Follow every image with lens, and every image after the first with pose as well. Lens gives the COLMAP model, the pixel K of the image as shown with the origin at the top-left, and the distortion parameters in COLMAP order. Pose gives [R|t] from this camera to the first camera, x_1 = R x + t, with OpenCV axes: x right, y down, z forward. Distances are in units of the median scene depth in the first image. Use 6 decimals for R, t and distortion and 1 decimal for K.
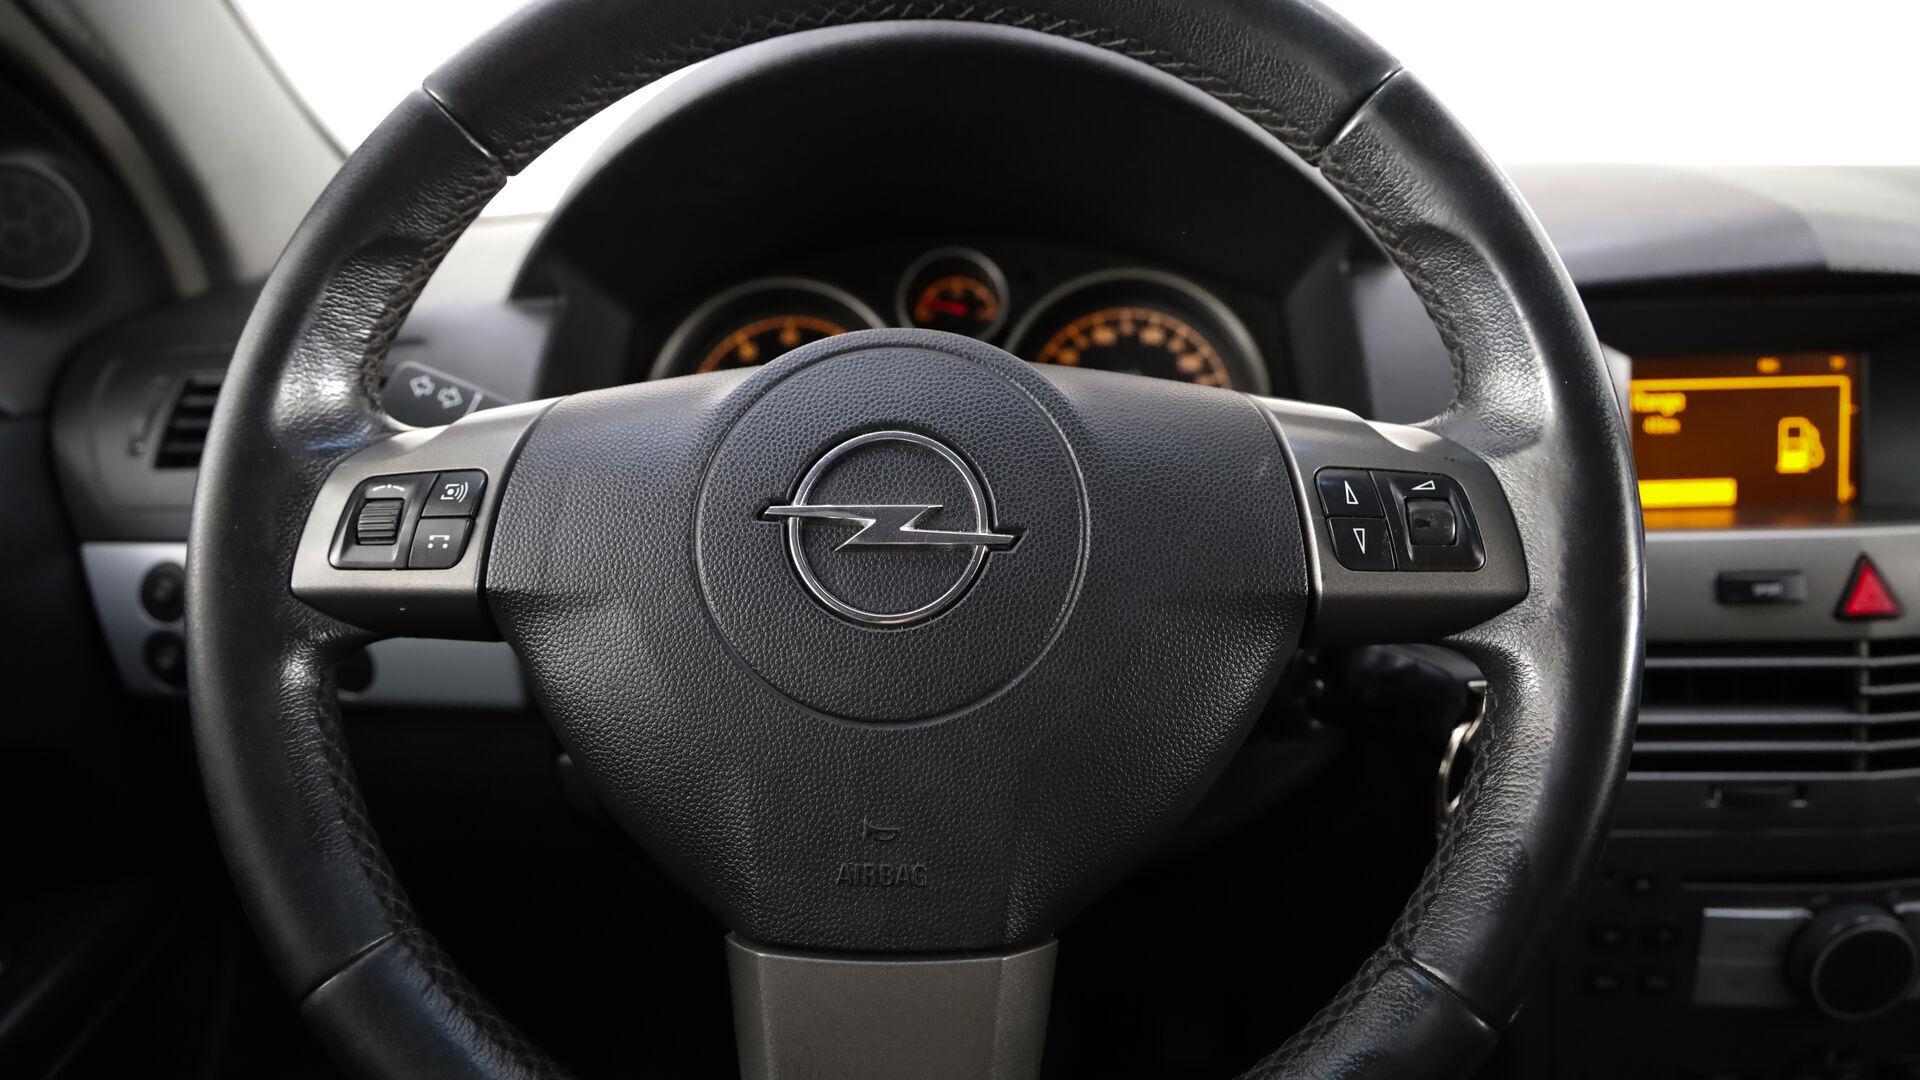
lens RADIAL K [[1315.5, 0, 965.3], [0, 1315.5, 553.3], [0, 0, 1]] dist [-0.097683, 0.065990]
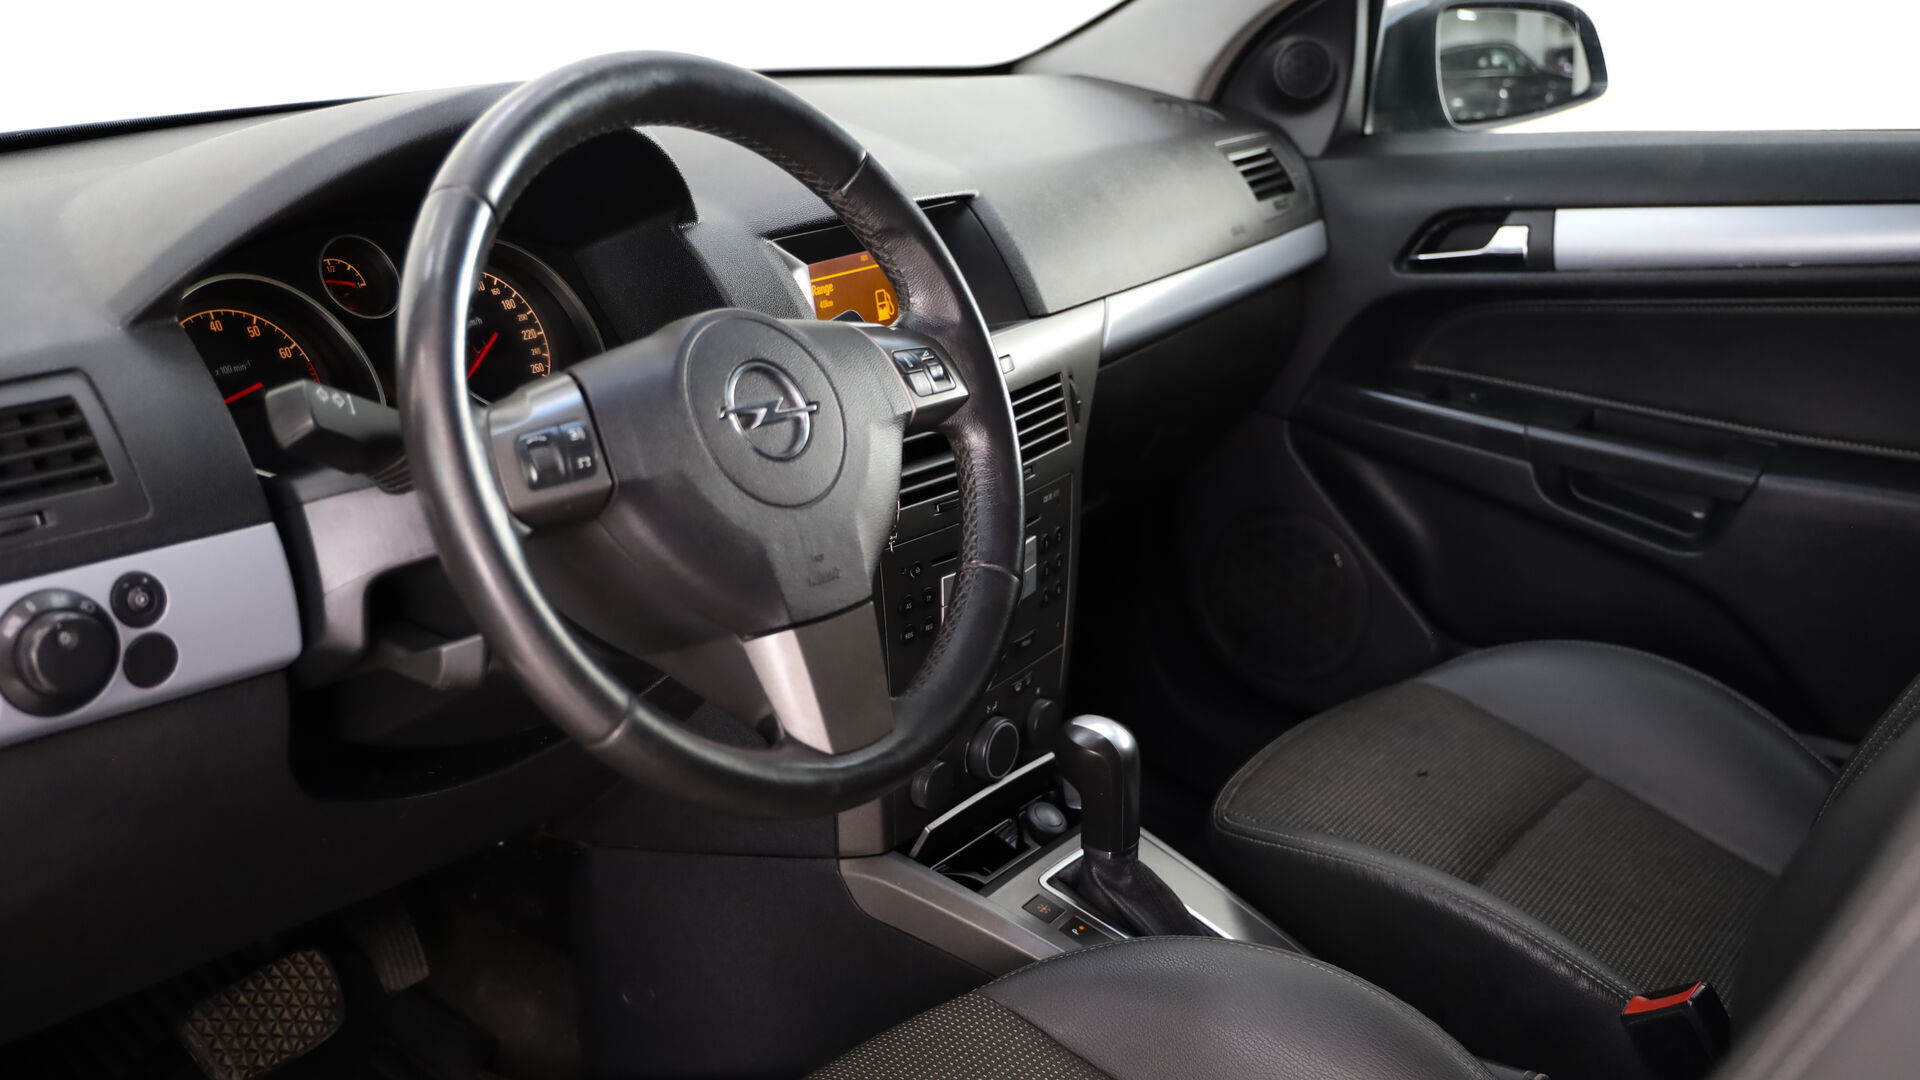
lens RADIAL K [[2133.3, 0, 960.0], [0, 2133.3, 540.0], [0, 0, 1]] dist [0.148621, 0.001077]
pose [[0.590213, -0.216092, 0.777787, -2.321706], [0.201263, 0.972470, 0.117455, -0.147964], [-0.781755, 0.087217, 0.617456, -1.147671]]
